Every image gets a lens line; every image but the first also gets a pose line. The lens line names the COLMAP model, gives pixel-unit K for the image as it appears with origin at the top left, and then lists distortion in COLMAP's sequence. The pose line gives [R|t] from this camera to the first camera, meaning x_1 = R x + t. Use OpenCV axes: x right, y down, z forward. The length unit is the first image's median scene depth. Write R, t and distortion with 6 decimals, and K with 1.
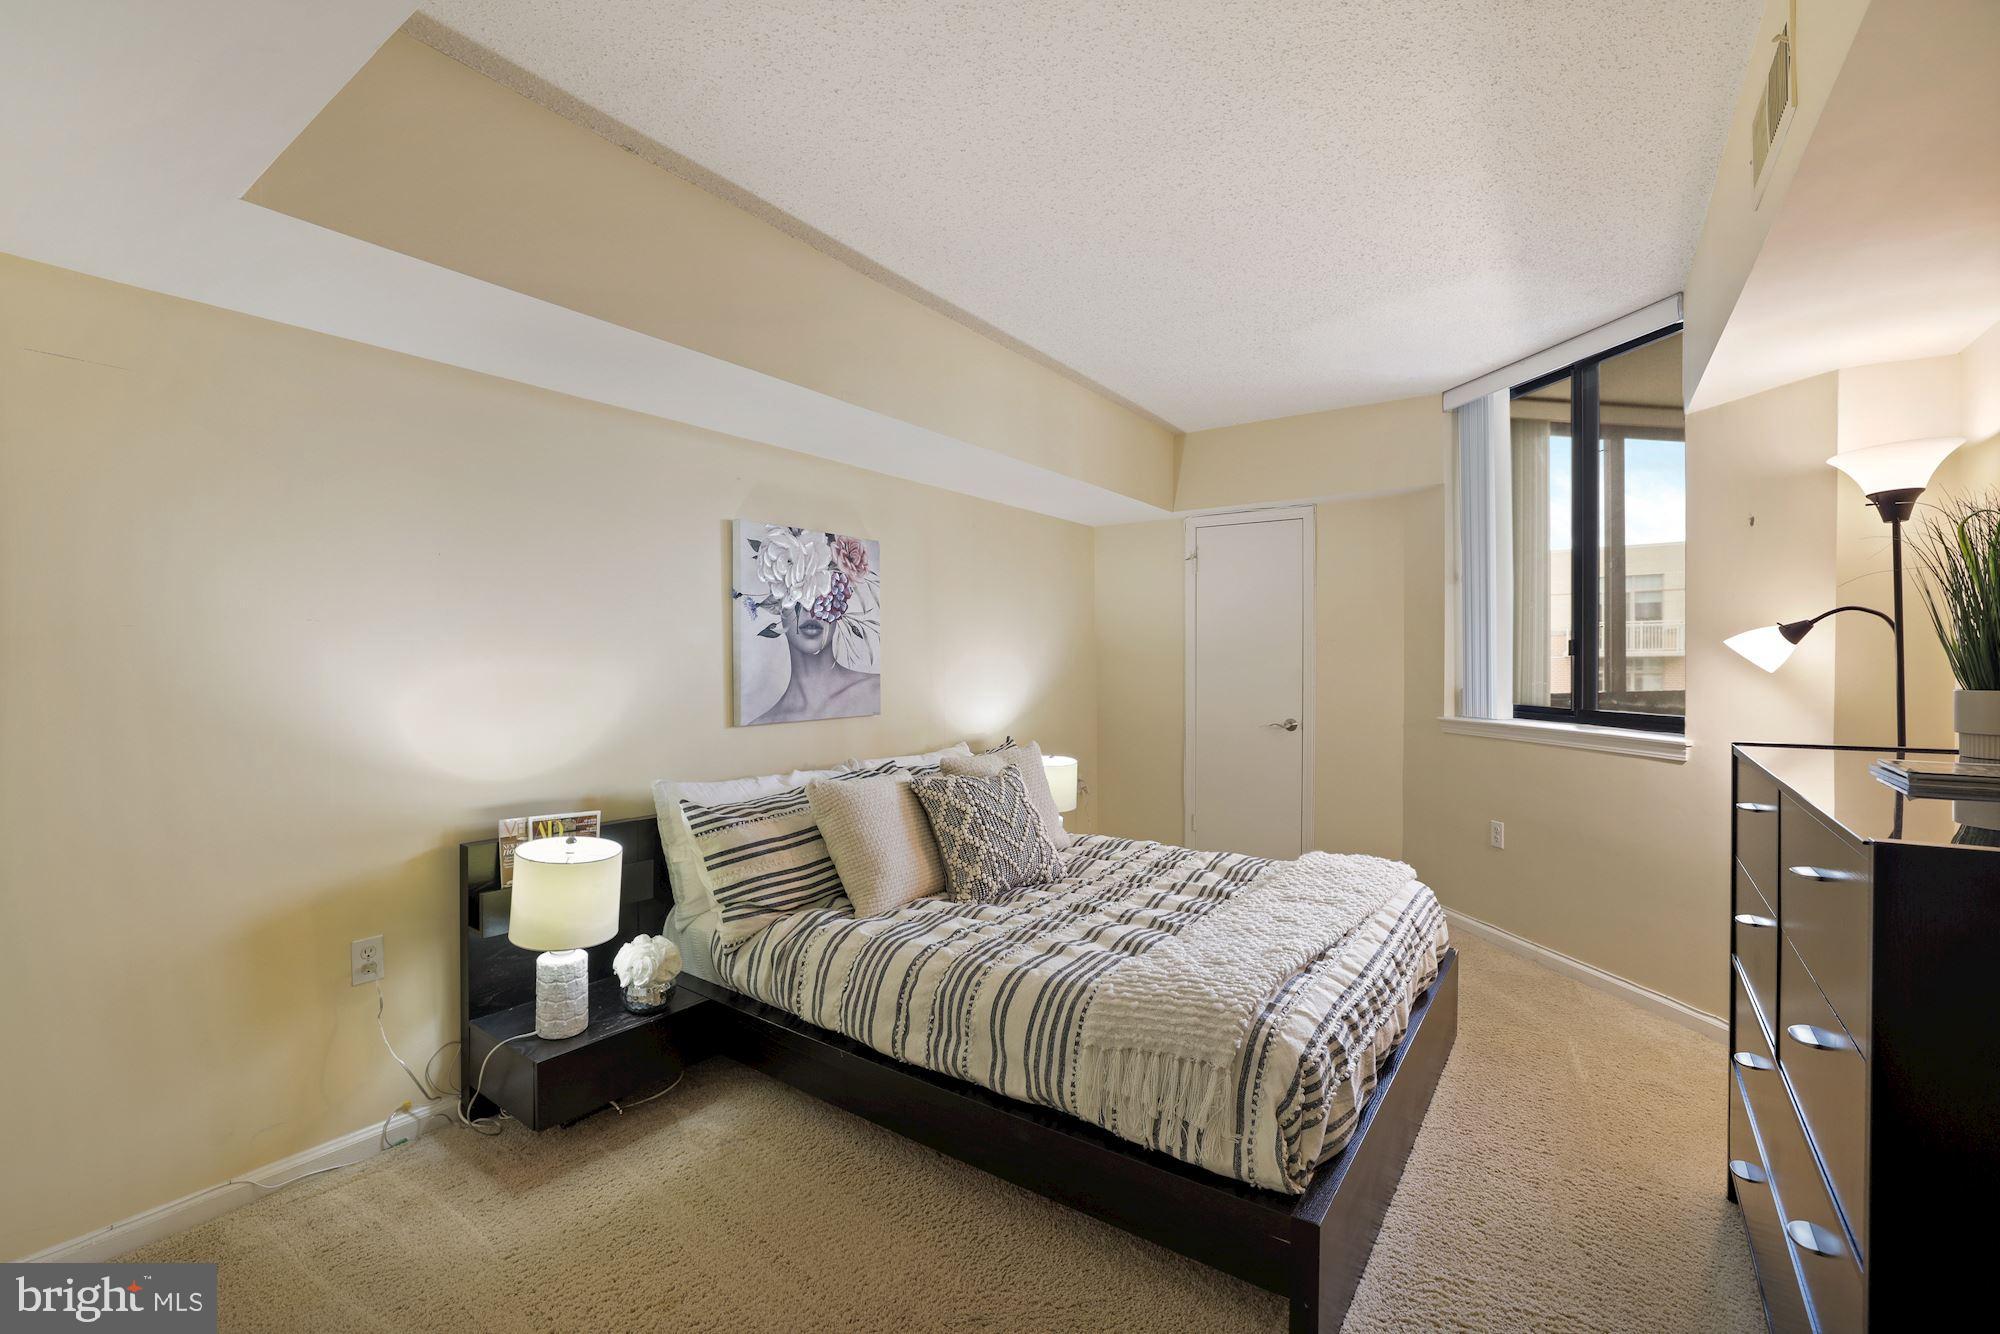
lens RADIAL K [[835.5, 0, 1000.9], [0, 835.5, 658.0], [0, 0, 1]] dist [-0.010018, 0.000129]
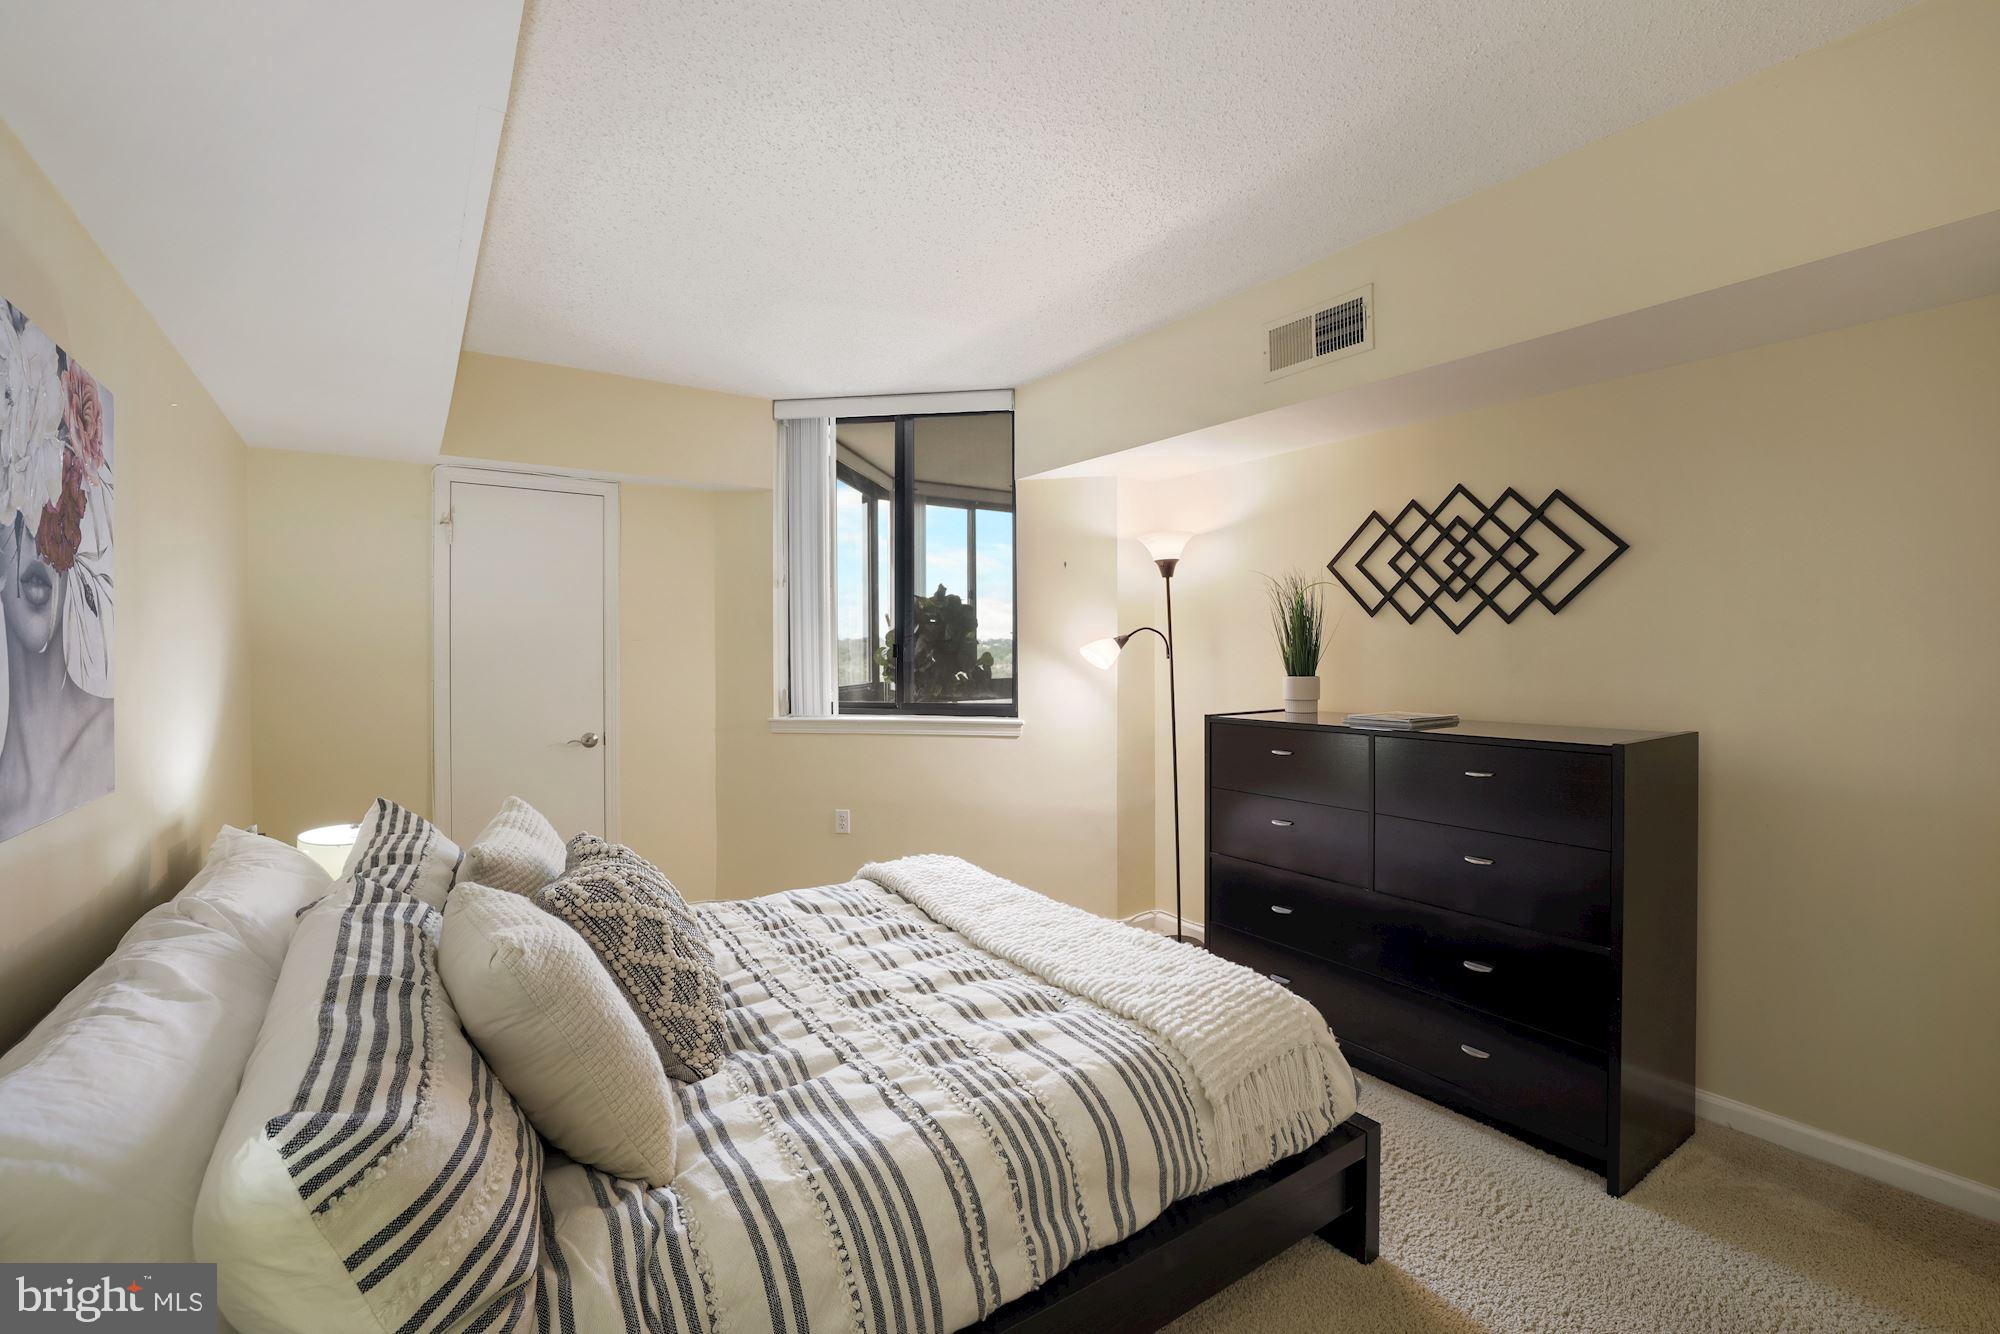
lens RADIAL K [[835.5, 0, 1002.2], [0, 835.5, 659.6], [0, 0, 1]] dist [-0.010018, 0.000129]
pose [[0.377983, -0.001424, 0.925812, -0.406243], [0.002350, 0.999997, 0.000578, -0.000895], [-0.925810, 0.001957, 0.377985, 0.455269]]
